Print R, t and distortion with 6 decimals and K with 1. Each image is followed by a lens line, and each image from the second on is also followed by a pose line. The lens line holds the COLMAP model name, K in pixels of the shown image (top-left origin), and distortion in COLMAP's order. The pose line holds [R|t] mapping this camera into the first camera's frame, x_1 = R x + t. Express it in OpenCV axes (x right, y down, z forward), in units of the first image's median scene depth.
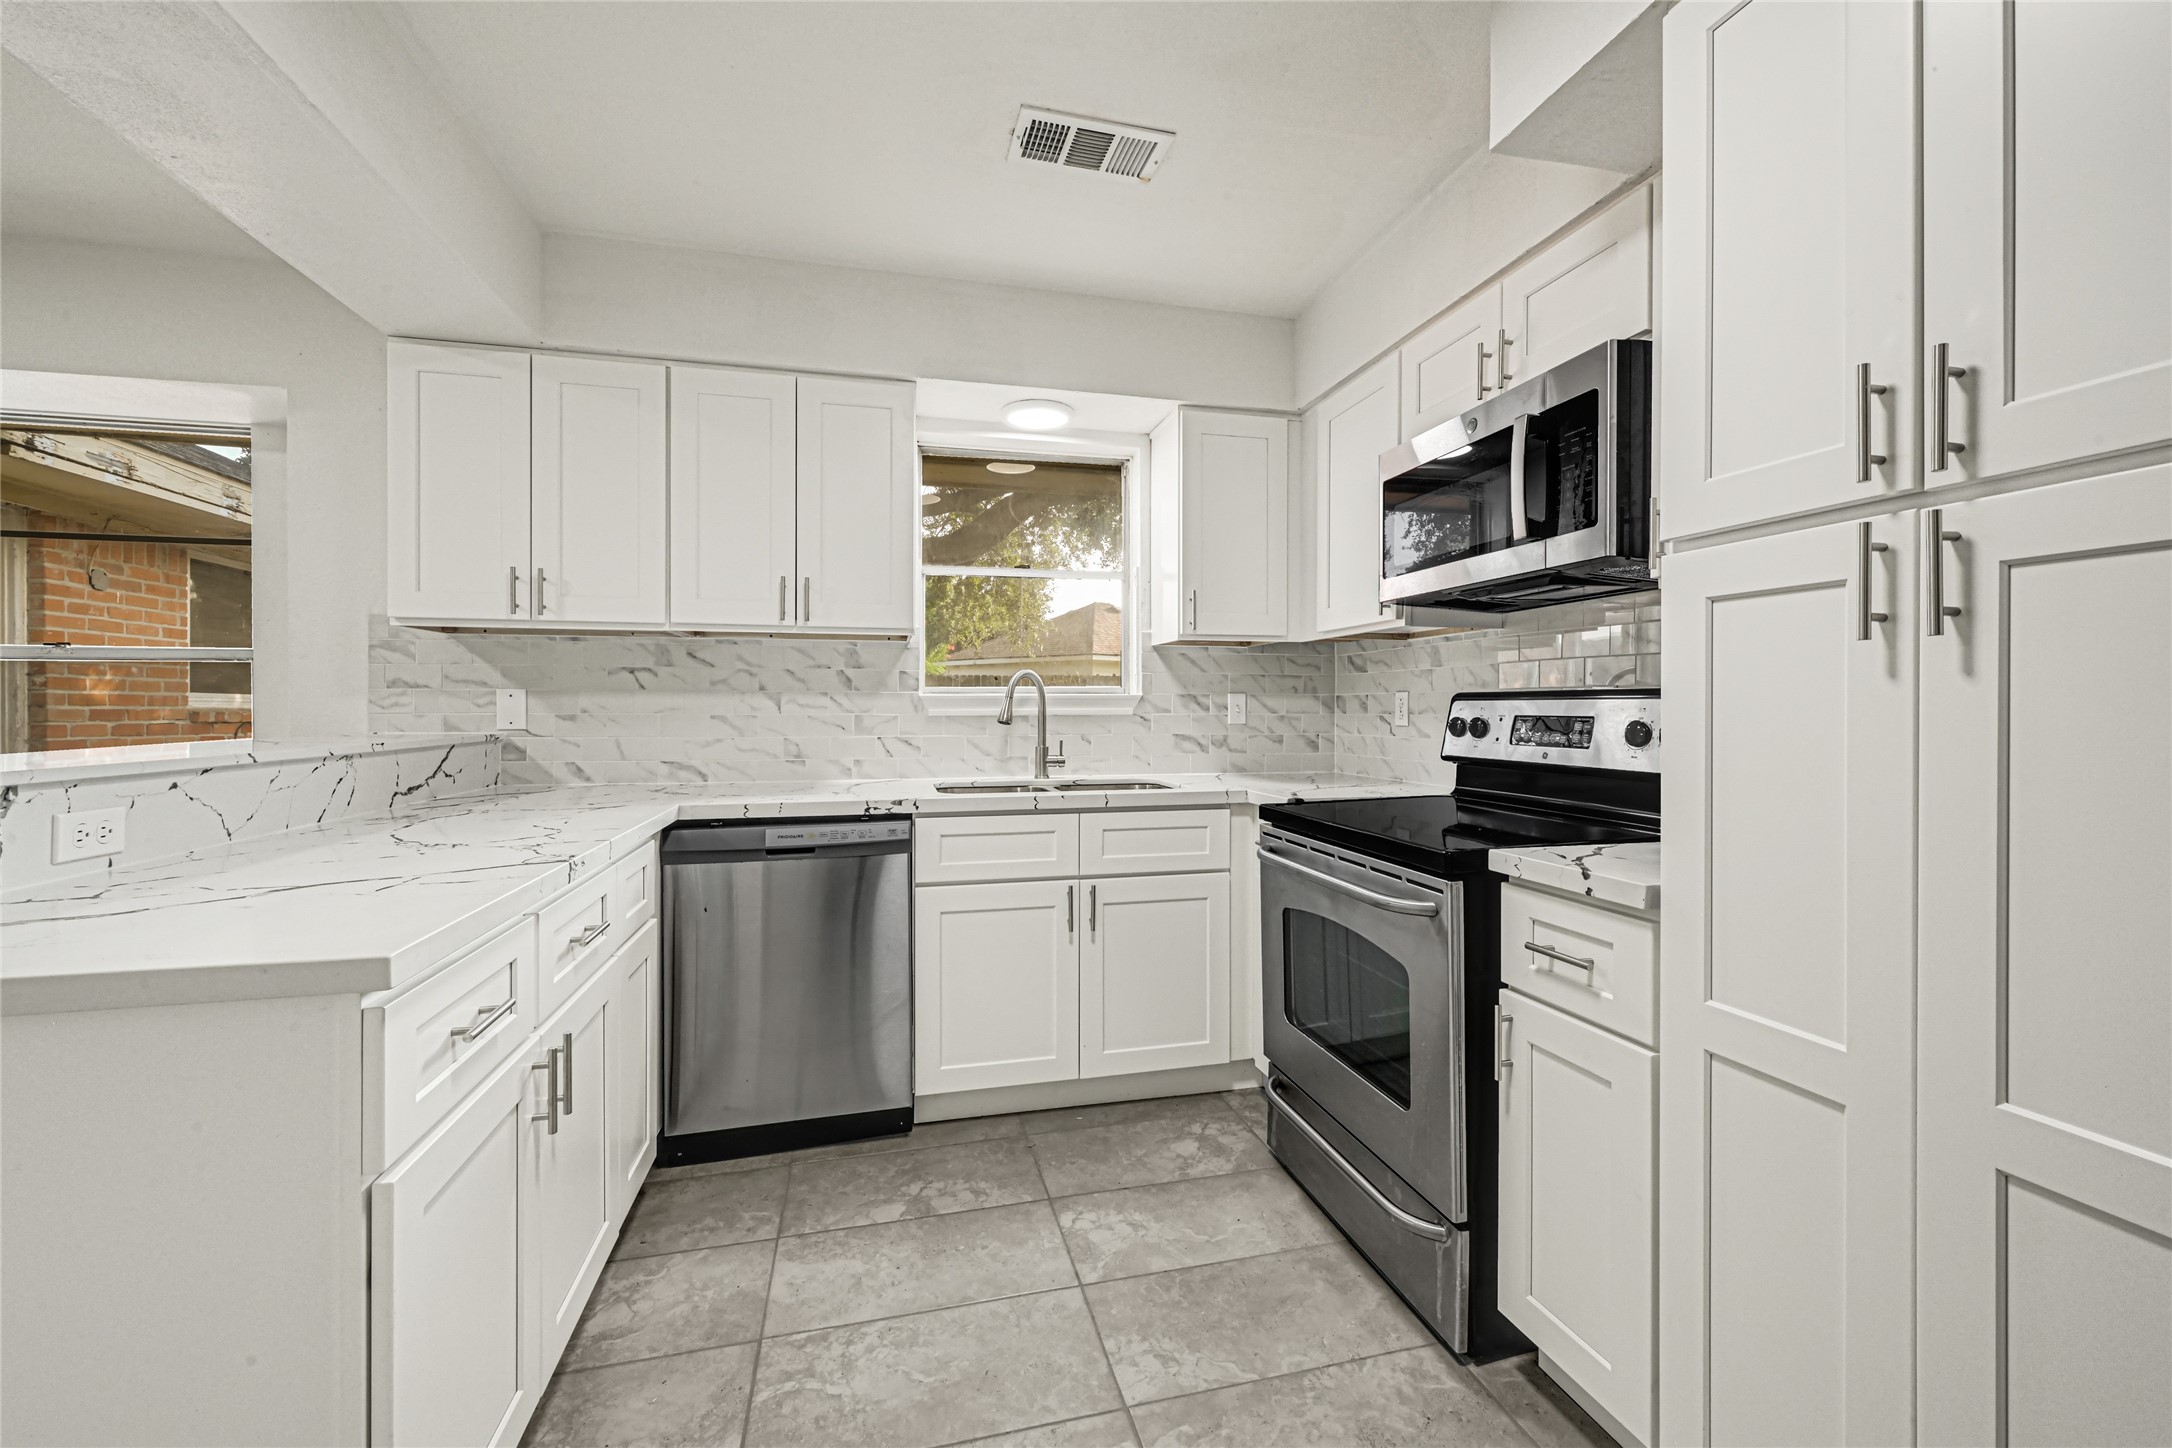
lens RADIAL K [[879.6, 0, 1083.4], [0, 879.6, 697.7], [0, 0, 1]] dist [0.002520, -0.000669]
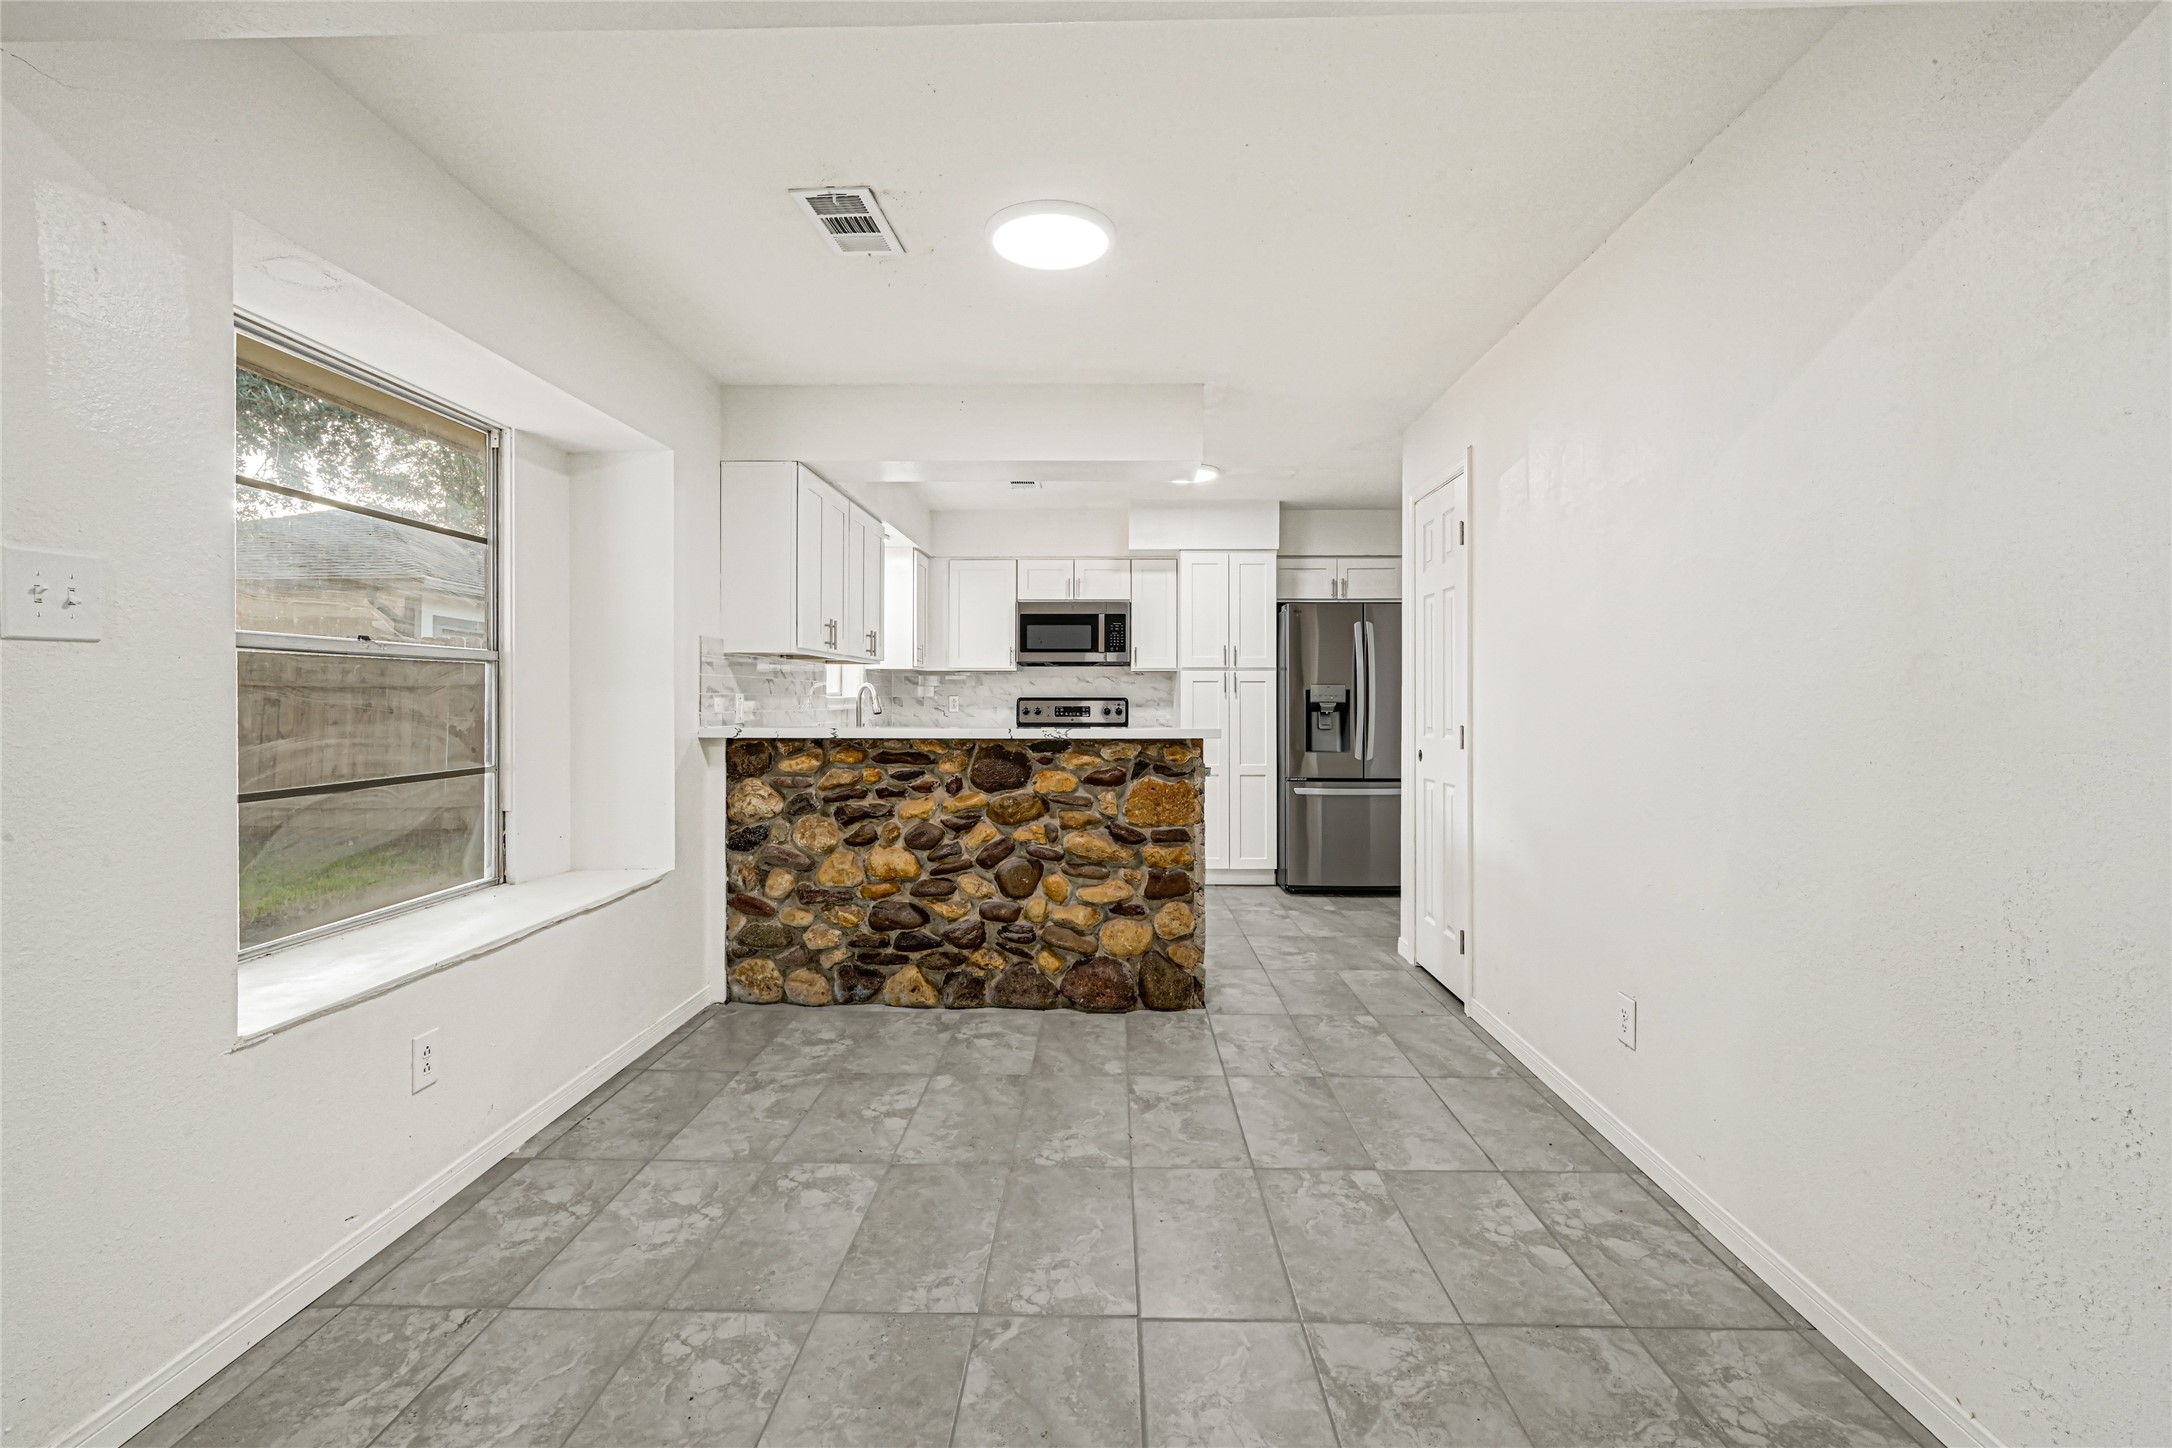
lens RADIAL K [[965.7, 0, 1087.8], [0, 965.7, 703.4], [0, 0, 1]] dist [-0.002212, -0.000050]
pose [[0.266455, -0.005040, 0.963834, -2.154395], [-0.010510, 0.999912, 0.008134, -0.013923], [-0.963790, -0.012297, 0.266378, 0.073286]]
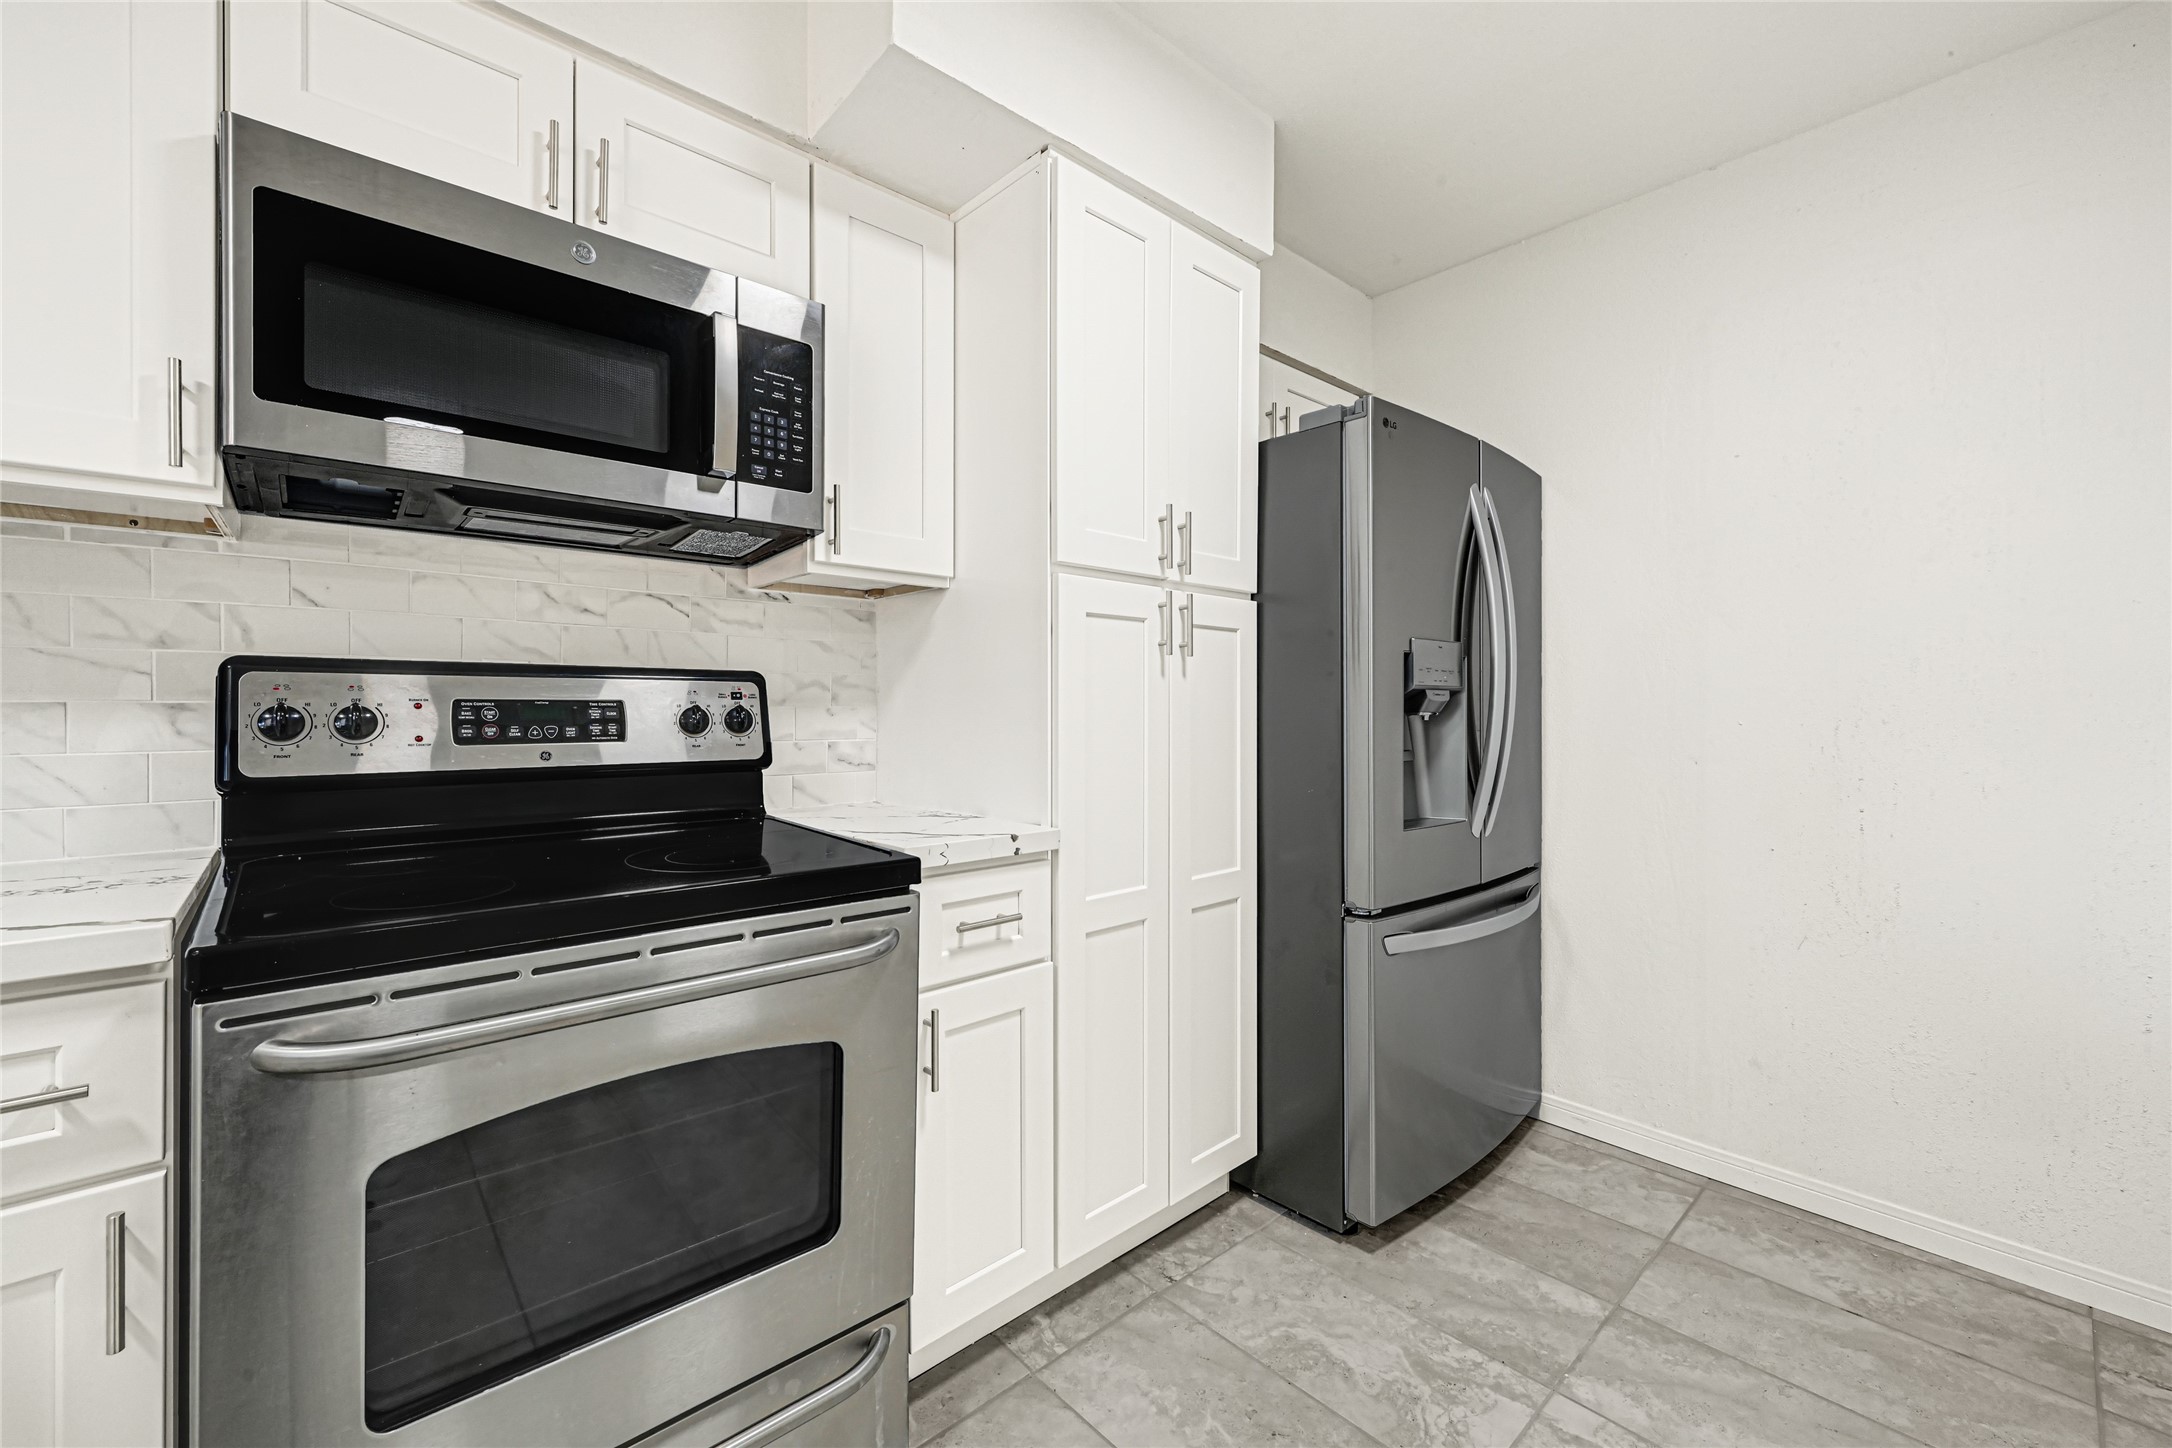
lens RADIAL K [[879.6, 0, 1086.6], [0, 879.6, 714.3], [0, 0, 1]] dist [0.002520, -0.000669]
pose [[-0.468049, -0.004521, 0.883691, -0.253904], [-0.008756, 0.999962, 0.000478, 0.023245], [-0.883659, -0.007514, -0.468071, 0.789555]]
